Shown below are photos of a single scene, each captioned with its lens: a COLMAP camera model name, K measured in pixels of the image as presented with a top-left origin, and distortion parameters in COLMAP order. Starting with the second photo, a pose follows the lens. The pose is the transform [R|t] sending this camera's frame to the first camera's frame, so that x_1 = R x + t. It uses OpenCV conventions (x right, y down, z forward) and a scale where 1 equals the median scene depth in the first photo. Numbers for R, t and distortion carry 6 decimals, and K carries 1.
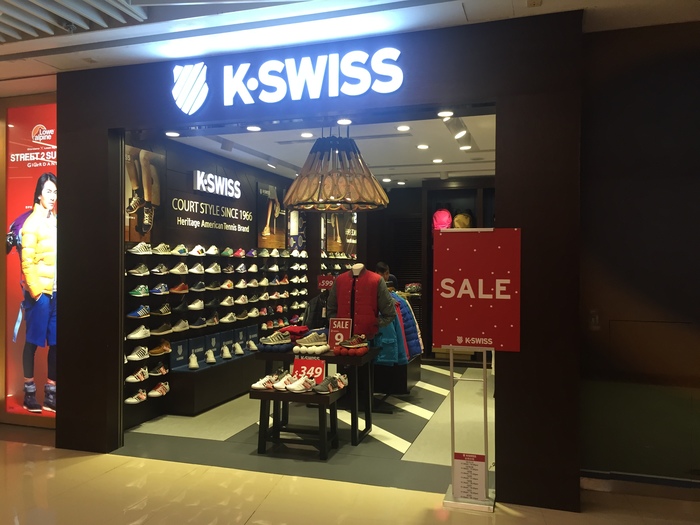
lens RADIAL K [[597.0, 0, 350.7], [0, 597.0, 262.7], [0, 0, 1]] dist [0.064735, -0.057274]
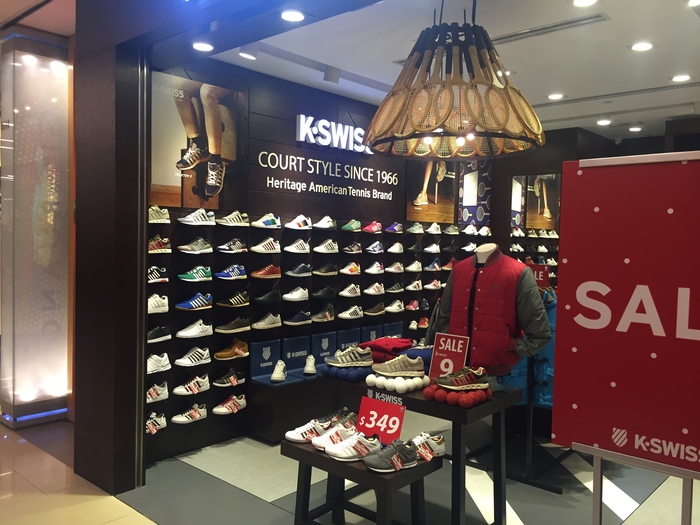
lens RADIAL K [[597.0, 0, 347.4], [0, 597.0, 260.4], [0, 0, 1]] dist [0.064735, -0.057274]
pose [[0.911668, 0.032289, -0.409658, 0.124246], [-0.020167, 0.999222, 0.033879, 0.000945], [0.410433, -0.022625, 0.911610, 0.391312]]
